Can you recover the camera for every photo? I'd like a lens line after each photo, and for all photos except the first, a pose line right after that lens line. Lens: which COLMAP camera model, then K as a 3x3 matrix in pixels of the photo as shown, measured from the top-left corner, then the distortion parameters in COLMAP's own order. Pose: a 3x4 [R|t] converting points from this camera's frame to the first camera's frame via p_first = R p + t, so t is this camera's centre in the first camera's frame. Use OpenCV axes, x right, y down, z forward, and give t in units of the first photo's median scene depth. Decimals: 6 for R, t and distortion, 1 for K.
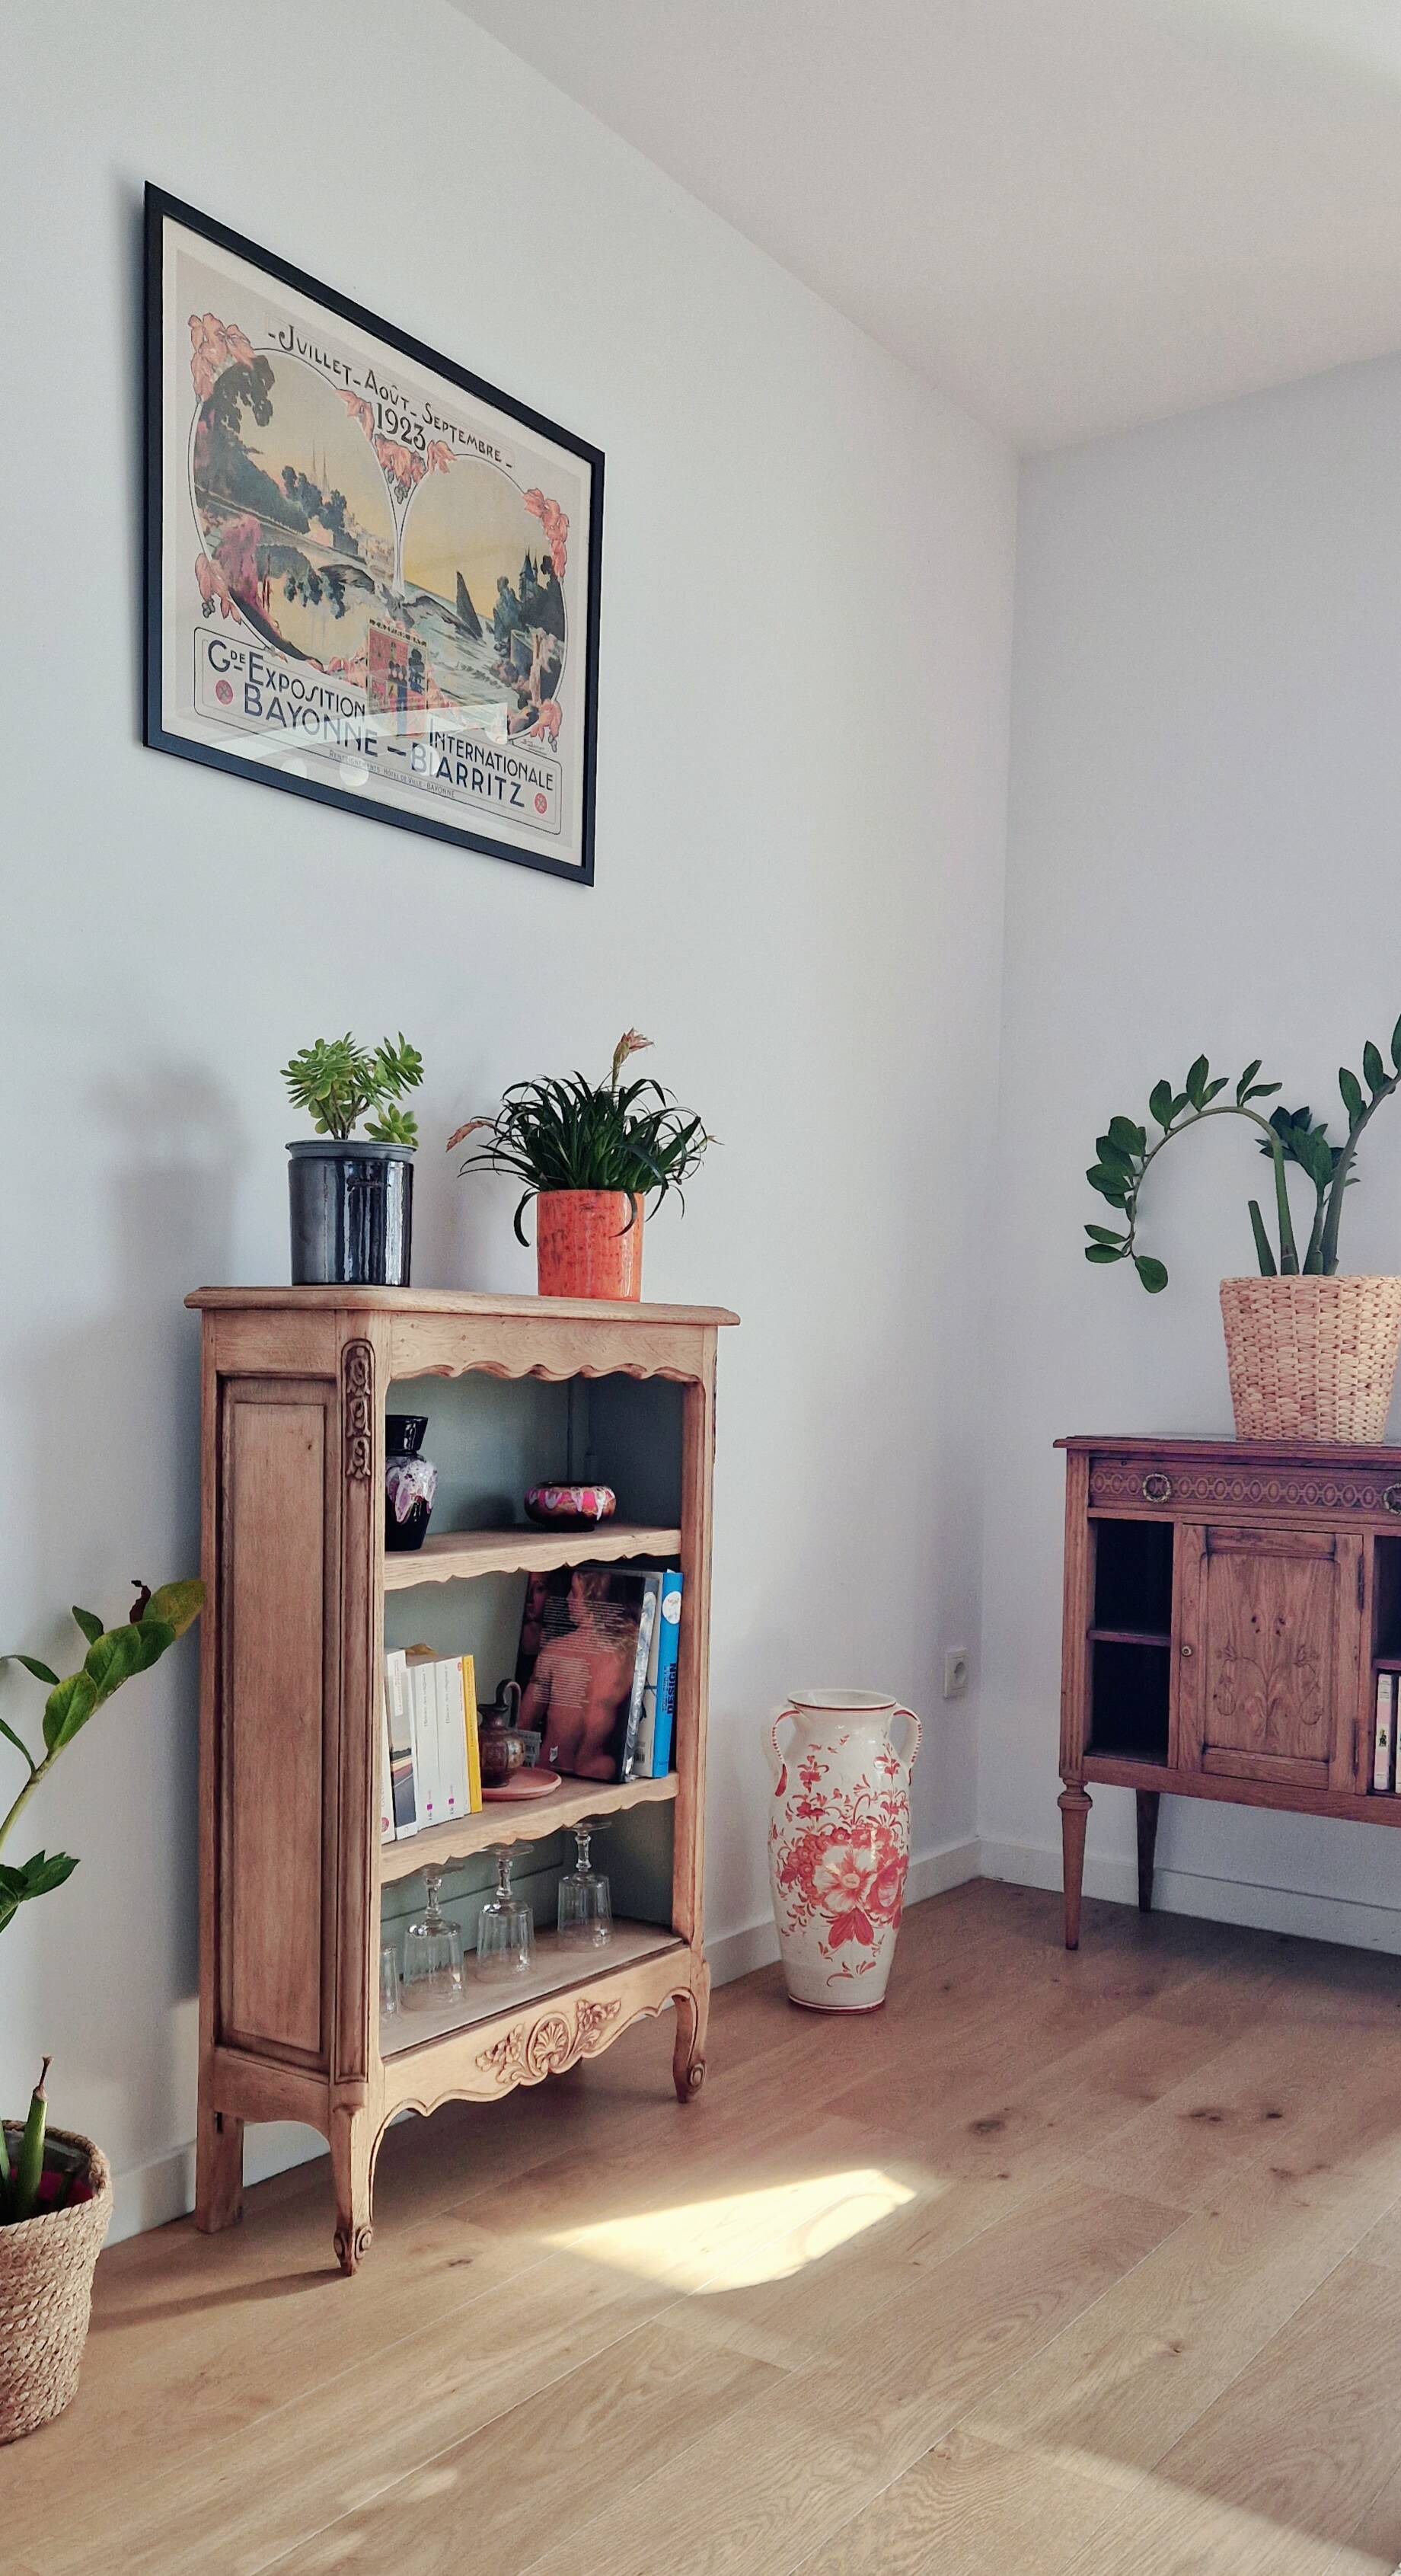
lens RADIAL K [[2033.5, 0, 679.6], [0, 2033.5, 1504.8], [0, 0, 1]] dist [0.086248, -0.085866]
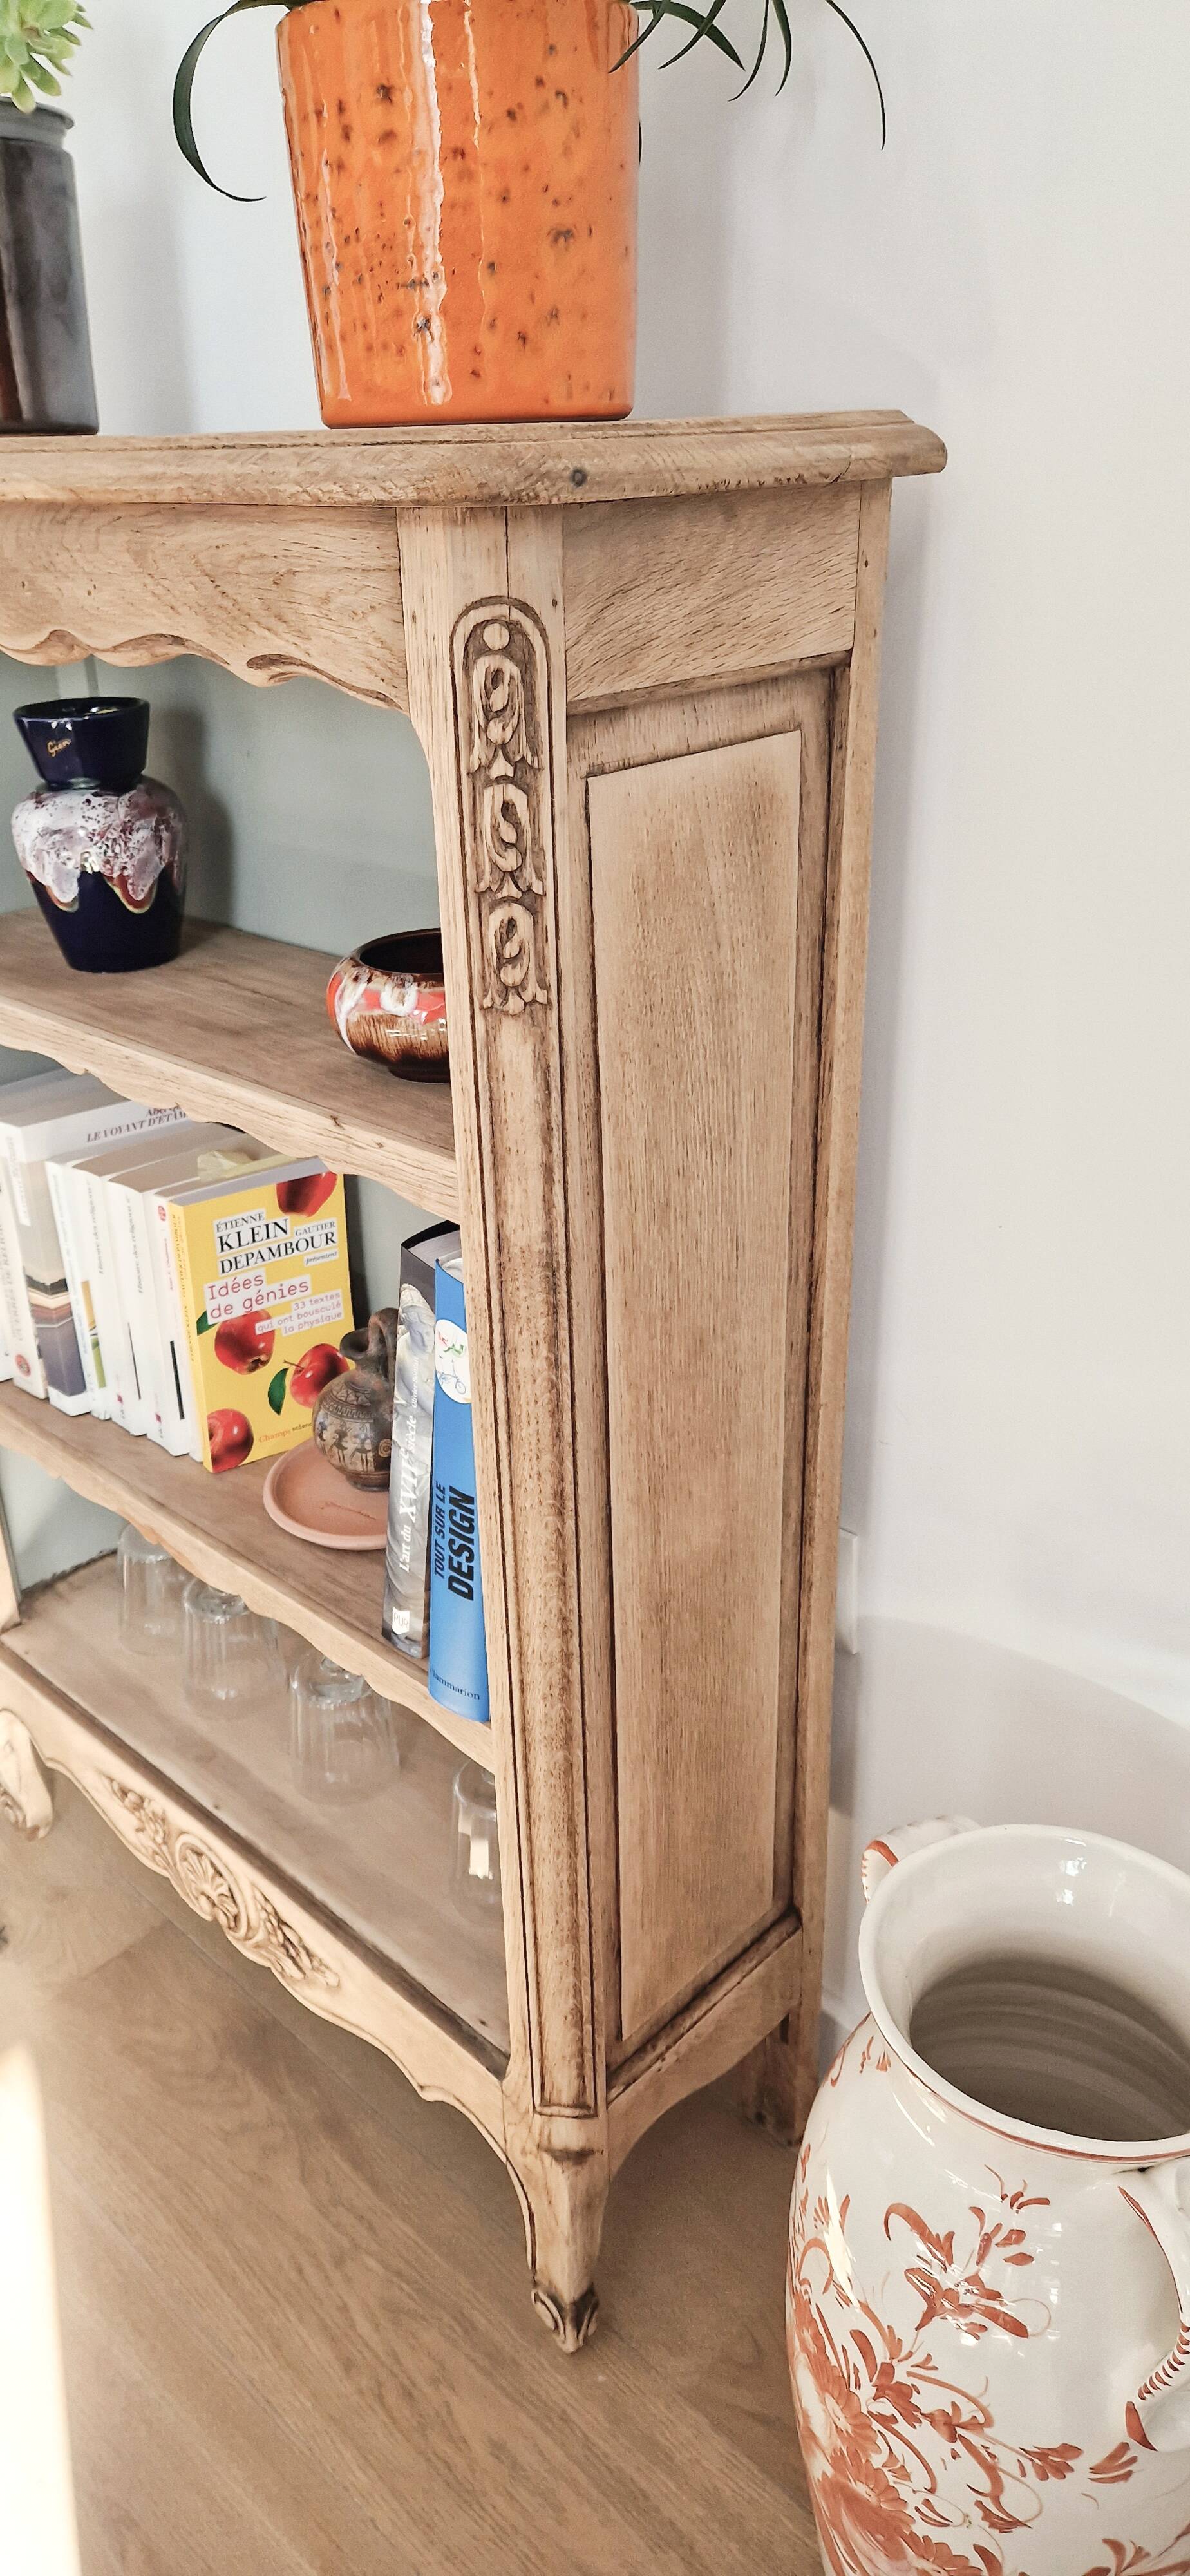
lens RADIAL K [[1720.7, 0, 567.9], [0, 1720.7, 1294.8], [0, 0, 1]] dist [0.080946, -0.076637]
pose [[-0.158041, 0.427499, -0.890094, 0.288070], [-0.043259, 0.897560, 0.438766, -0.105480], [0.986485, 0.107847, -0.123358, 1.153300]]
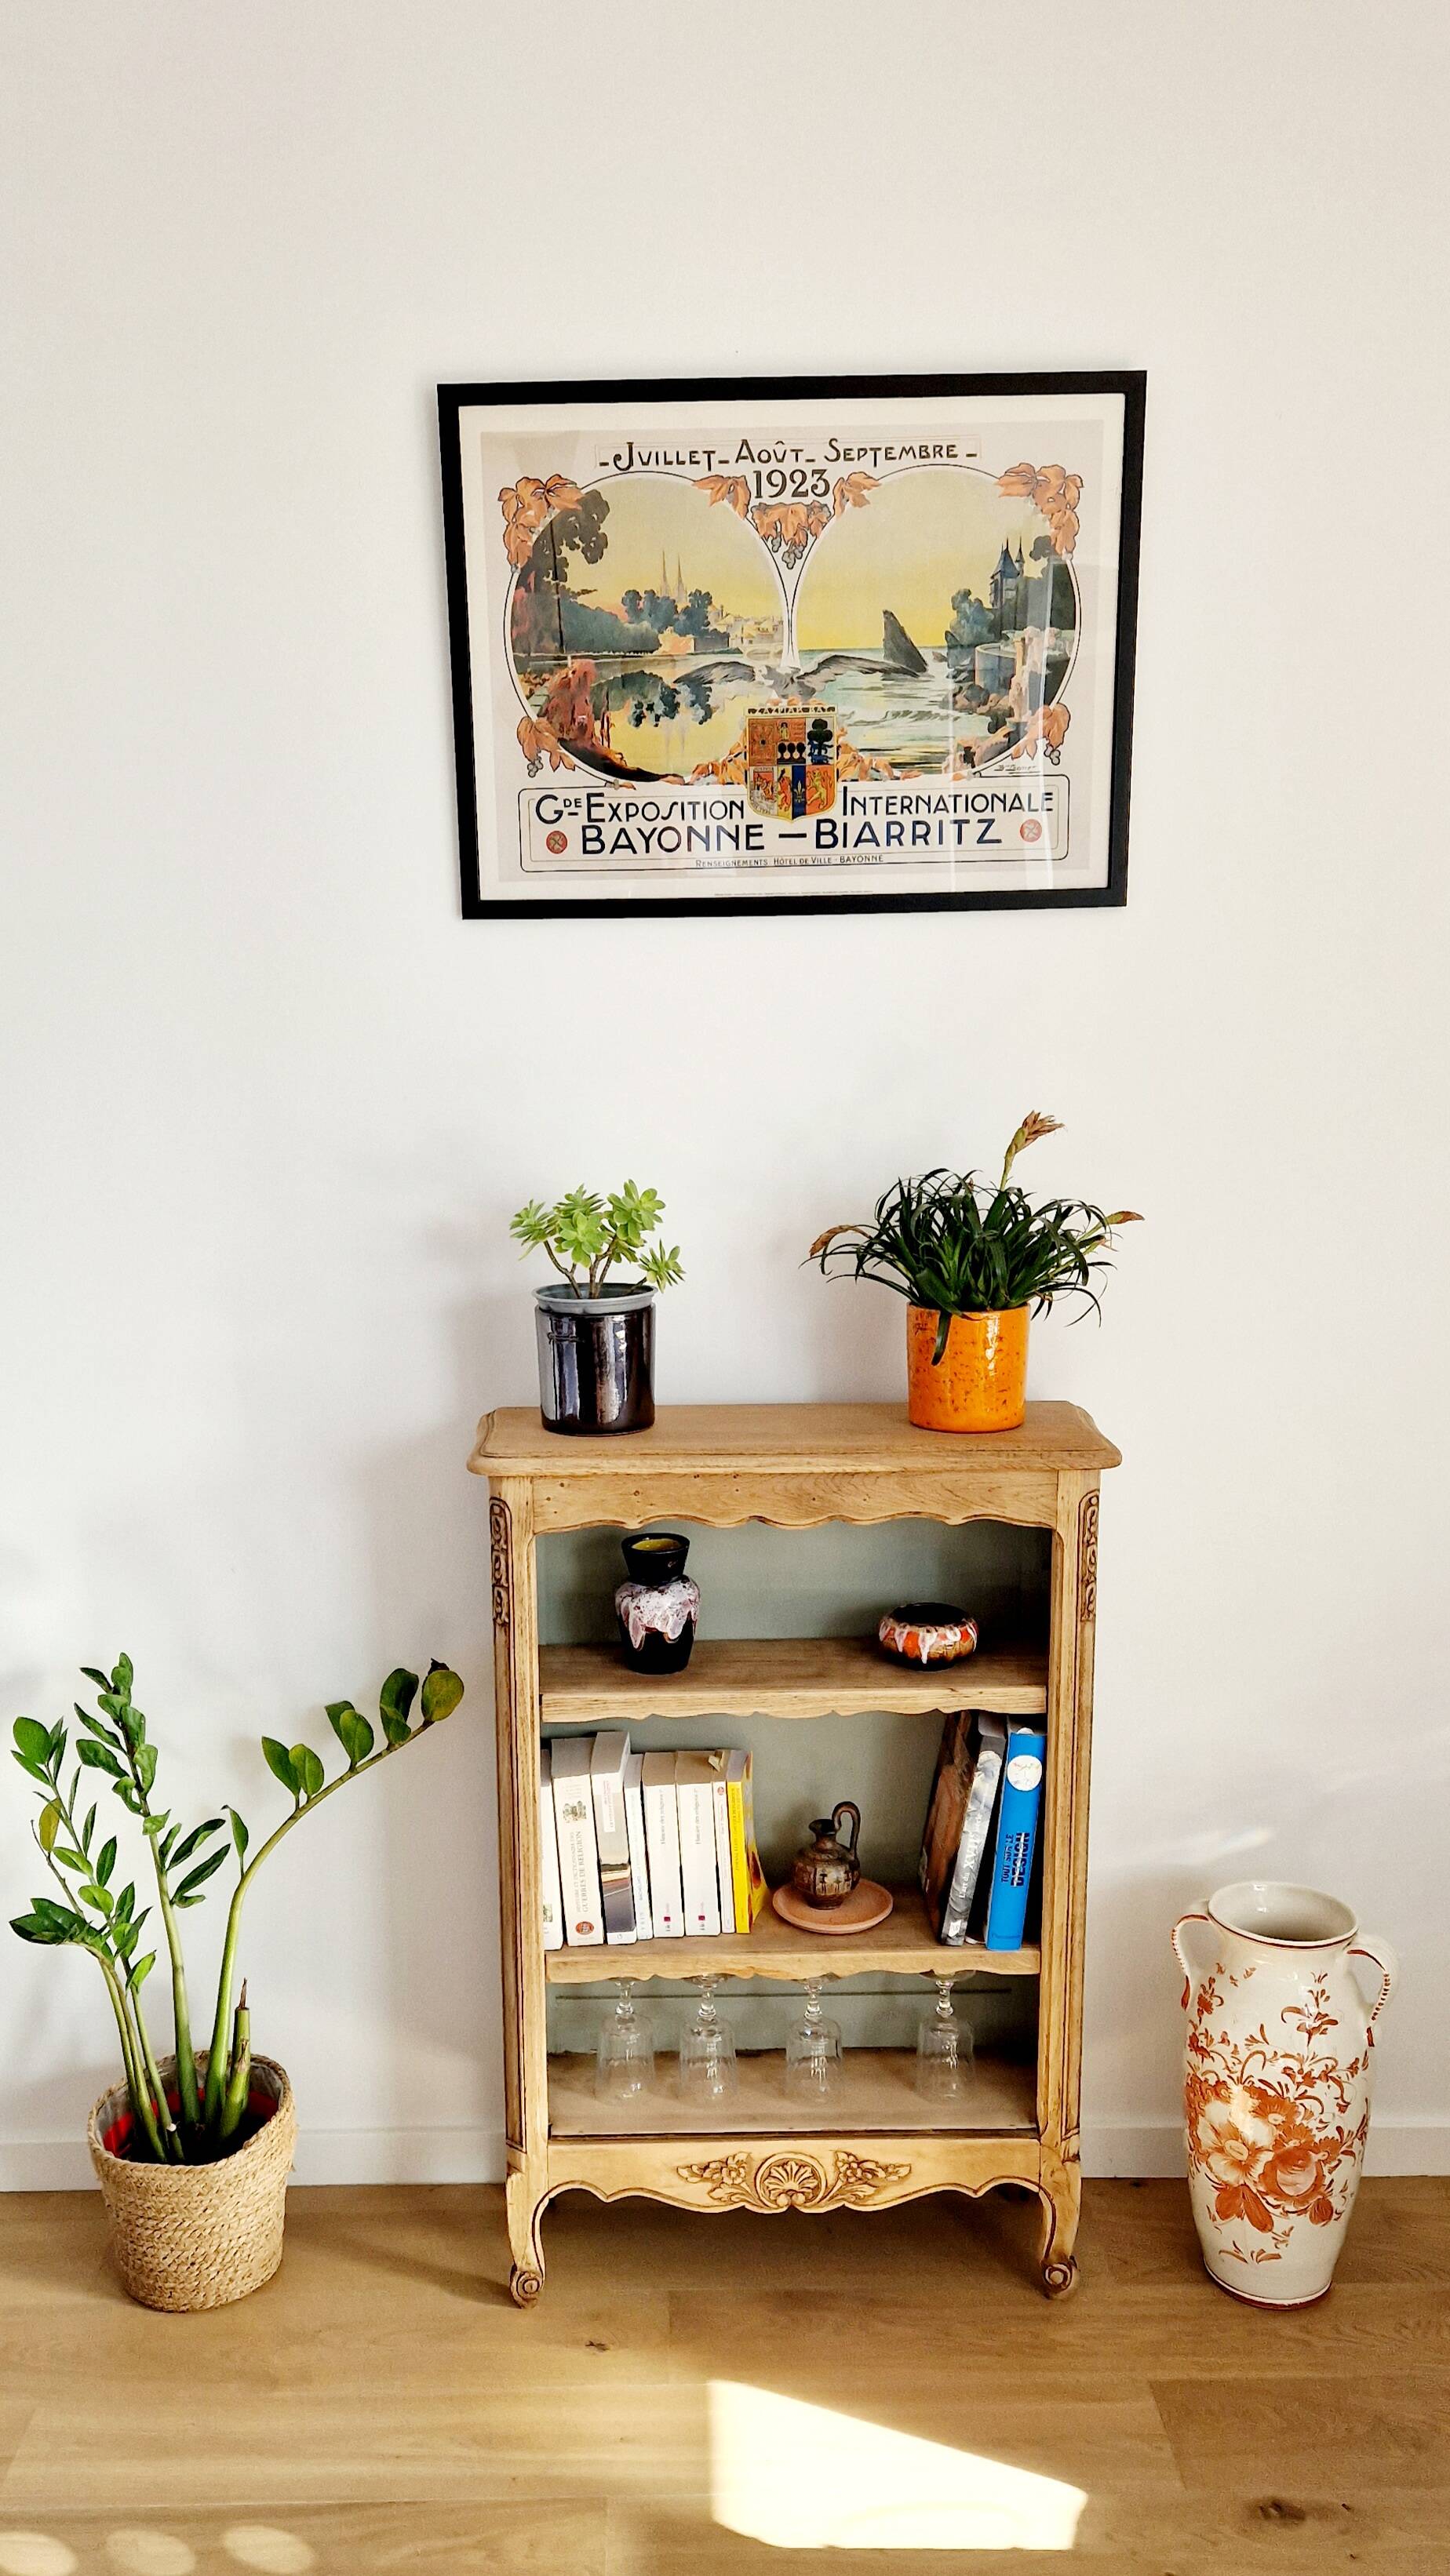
lens RADIAL K [[2096.4, 0, 684.7], [0, 2096.4, 1422.0], [0, 0, 1]] dist [0.081013, -0.051064]
pose [[0.588345, 0.148818, -0.794797, 0.670449], [-0.037875, 0.986911, 0.156753, -0.259200], [0.807722, -0.062122, 0.586281, 0.386248]]
